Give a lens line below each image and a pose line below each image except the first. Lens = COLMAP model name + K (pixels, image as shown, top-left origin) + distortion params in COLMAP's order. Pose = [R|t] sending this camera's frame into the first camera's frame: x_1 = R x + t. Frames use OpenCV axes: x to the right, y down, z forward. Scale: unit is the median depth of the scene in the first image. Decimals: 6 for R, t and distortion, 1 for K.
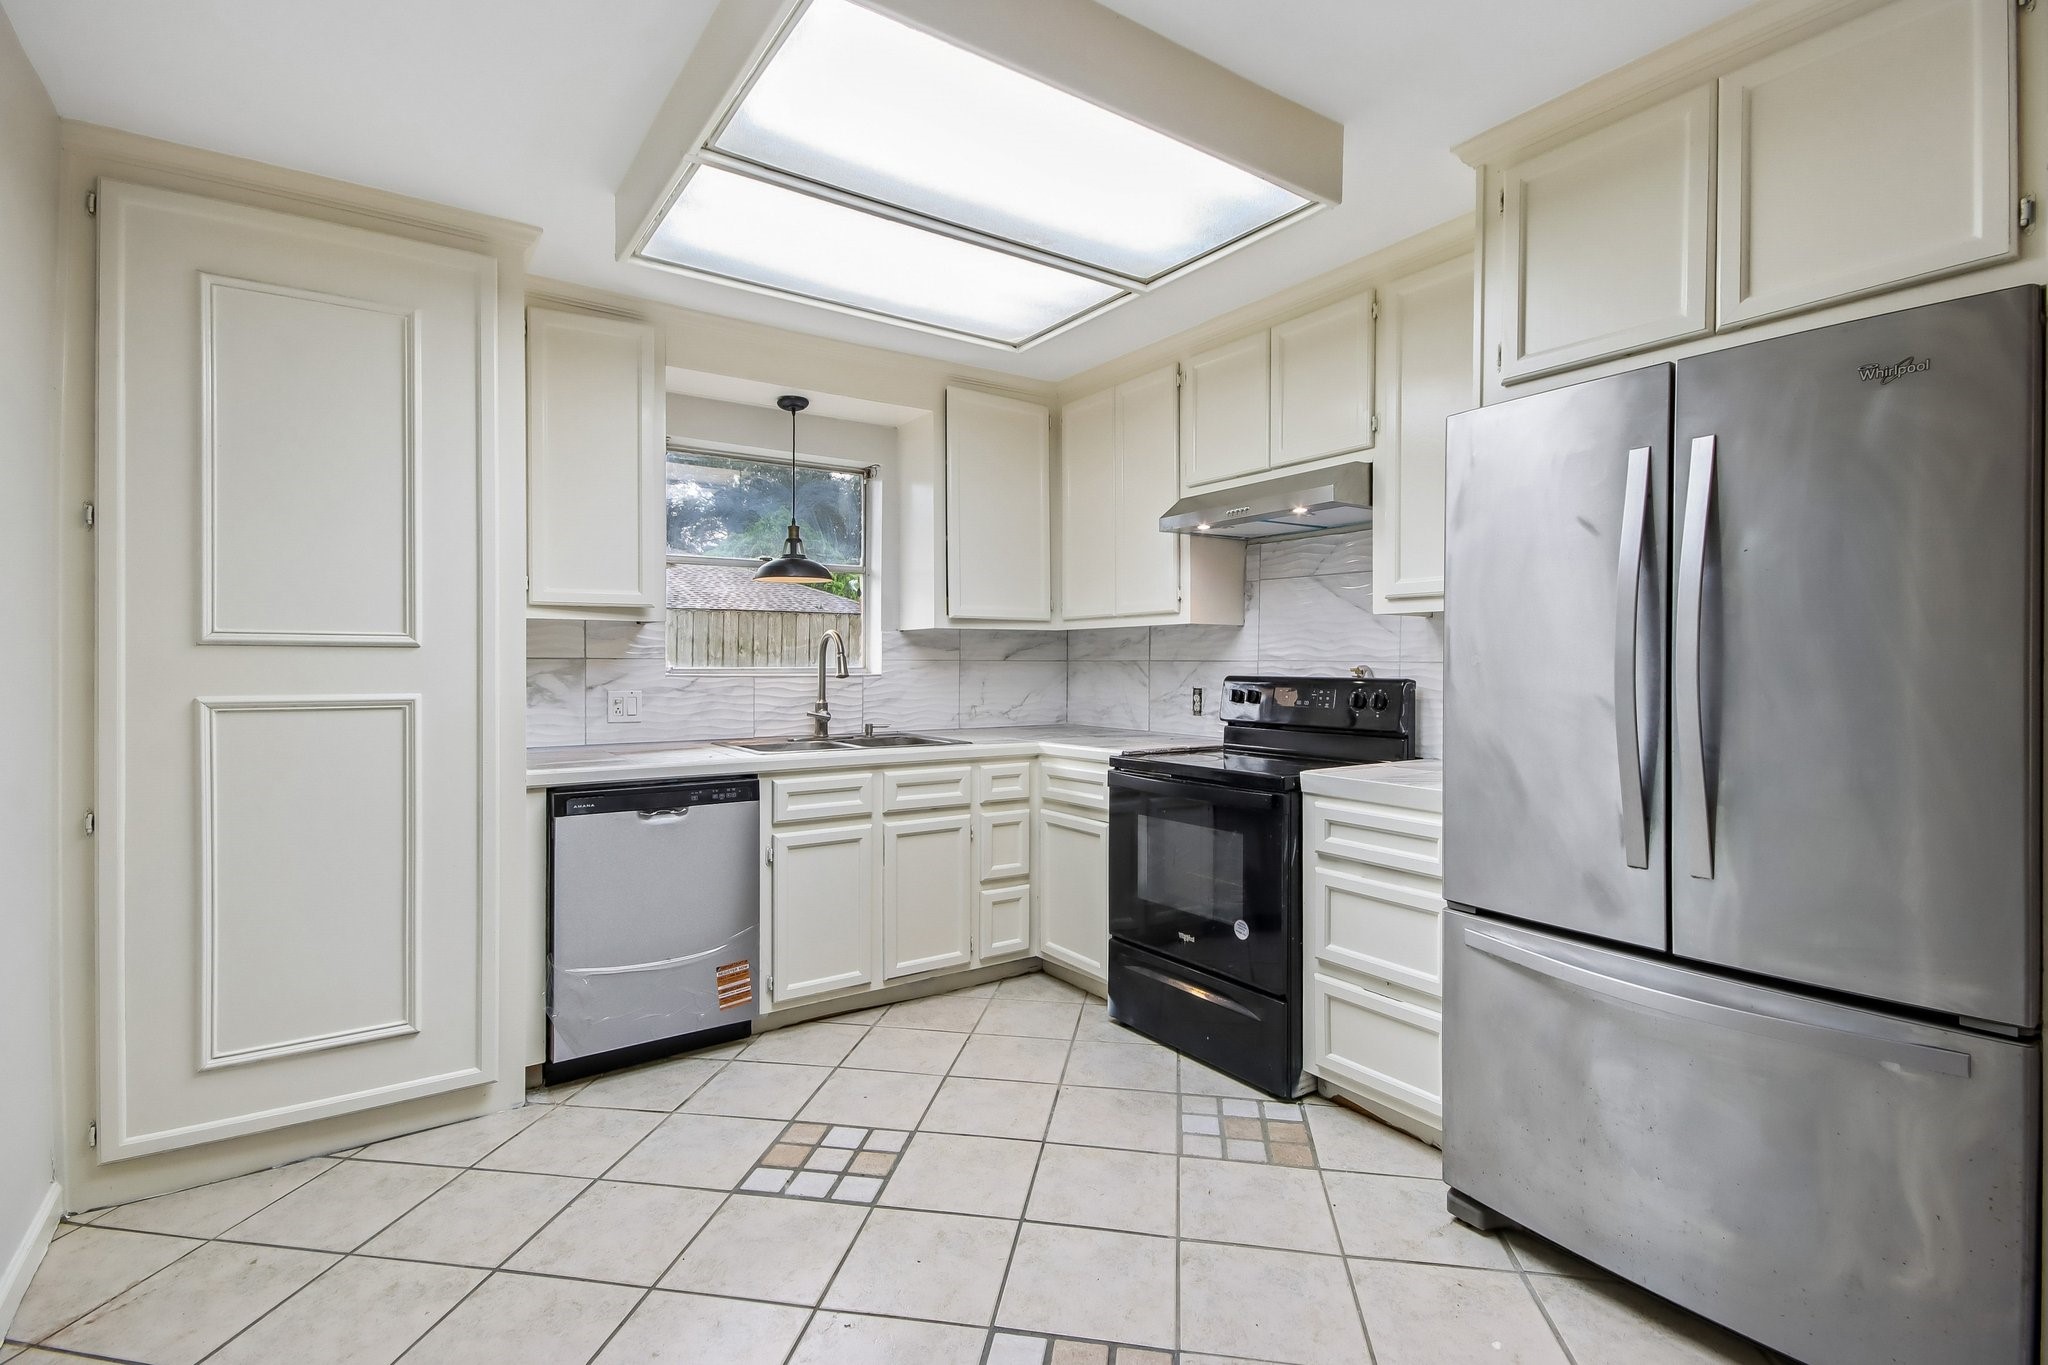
lens RADIAL K [[953.4, 0, 1026.9], [0, 953.4, 662.7], [0, 0, 1]] dist [0.002754, -0.000551]
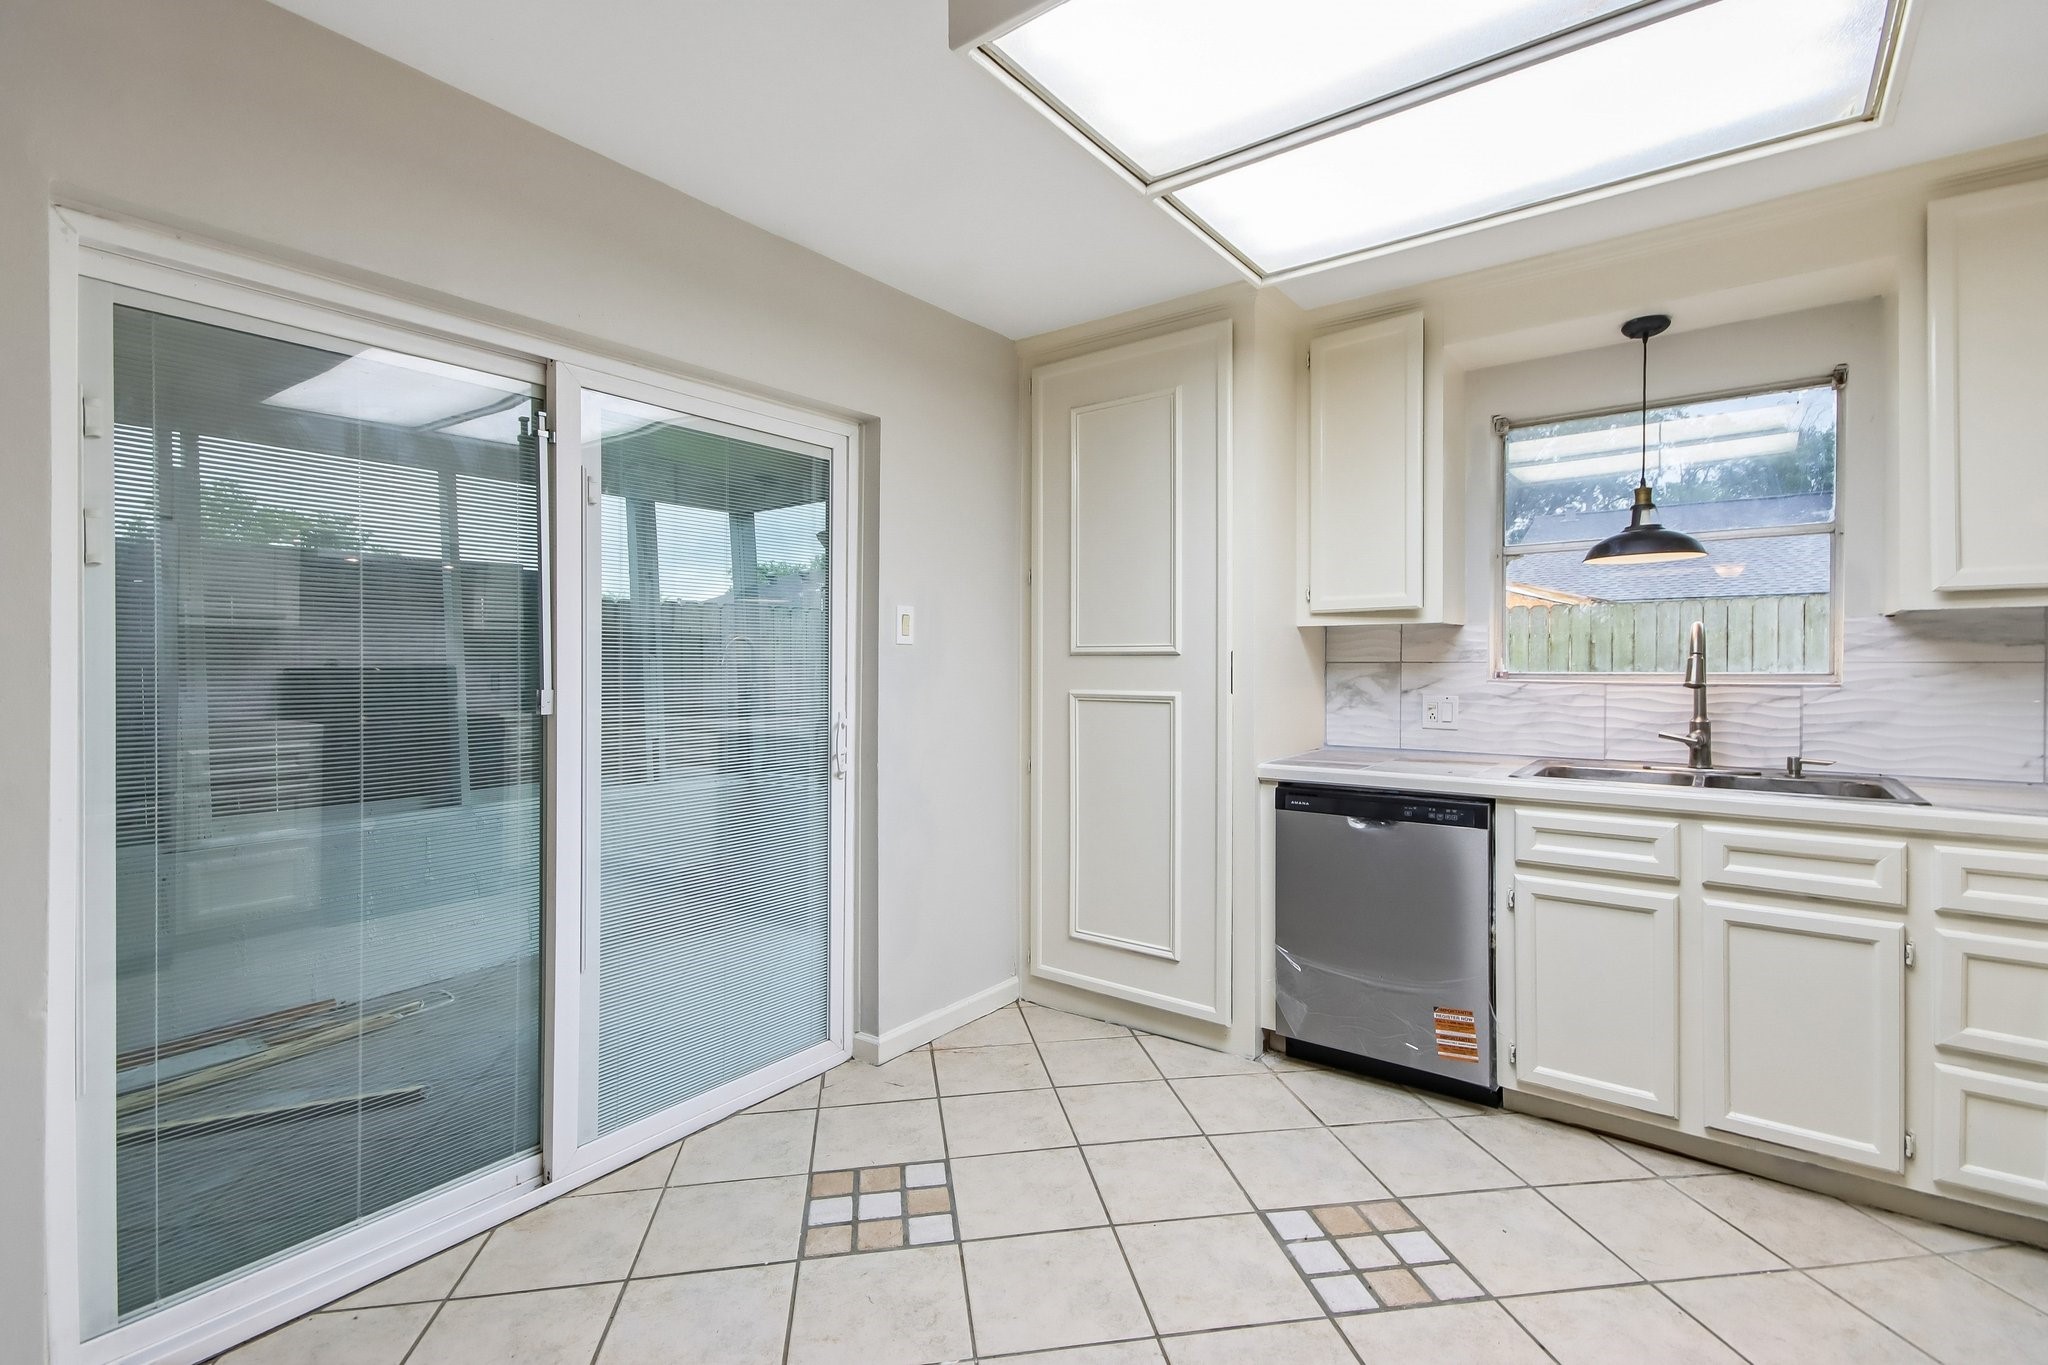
lens RADIAL K [[940.5, 0, 1019.1], [0, 940.5, 666.8], [0, 0, 1]] dist [0.015896, -0.000549]
pose [[0.304044, 0.002502, -0.952655, 0.363927], [0.002467, 0.999991, 0.003413, -0.004136], [0.952655, -0.003387, 0.304035, 0.322838]]
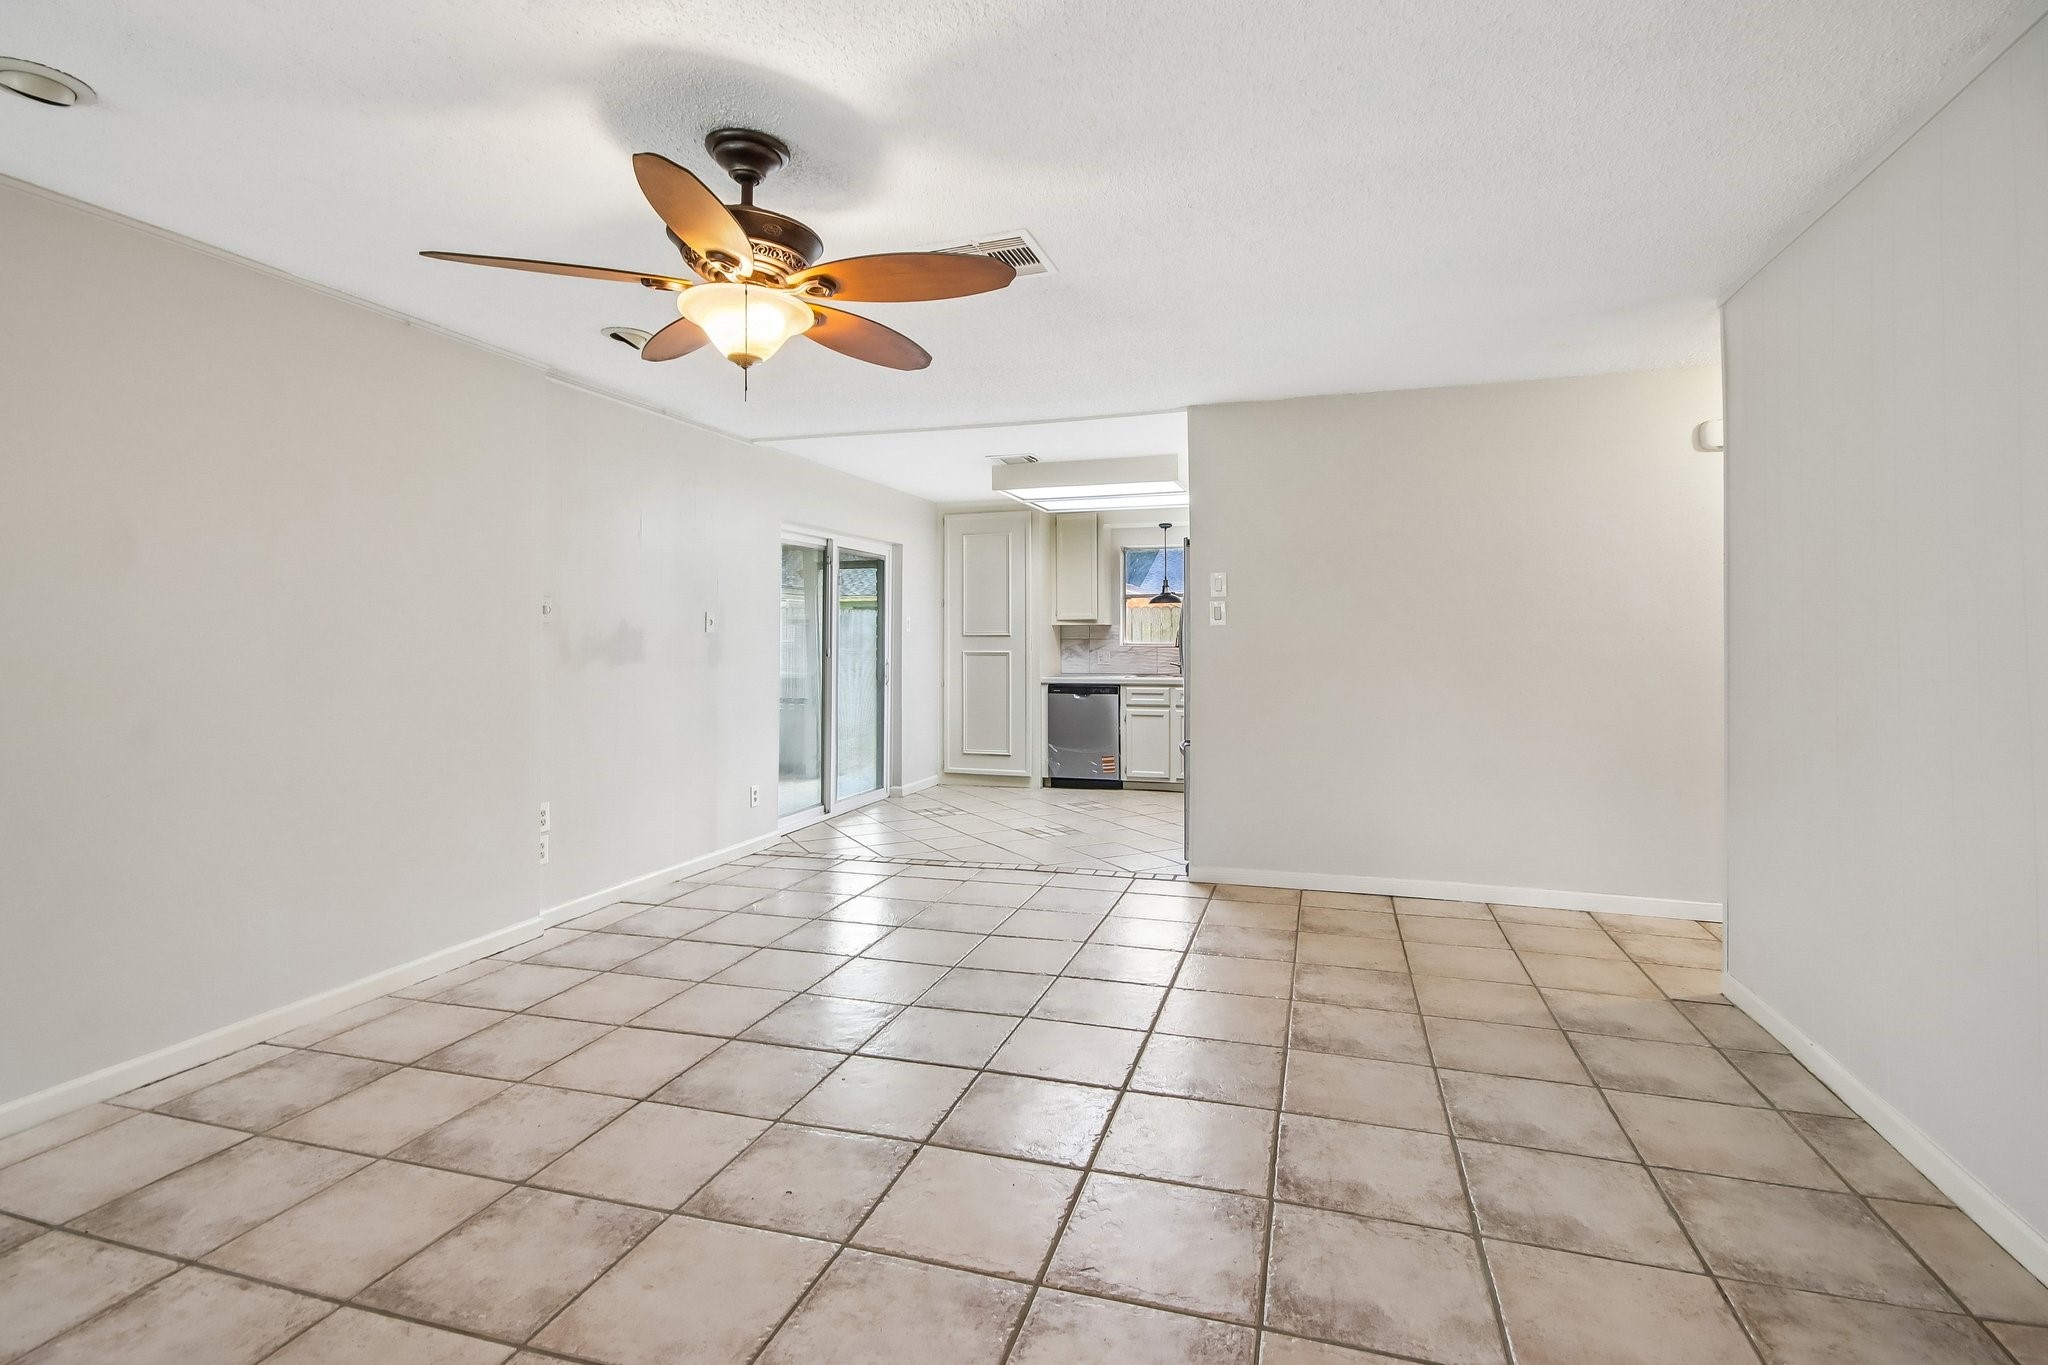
lens RADIAL K [[974.3, 0, 1023.6], [0, 974.3, 617.4], [0, 0, 1]] dist [0.004033, 0.000258]
pose [[0.604759, -0.019992, -0.796157, 1.541927], [0.004943, 0.999760, -0.021349, -0.007925], [0.796393, 0.008975, 0.604713, -0.736703]]
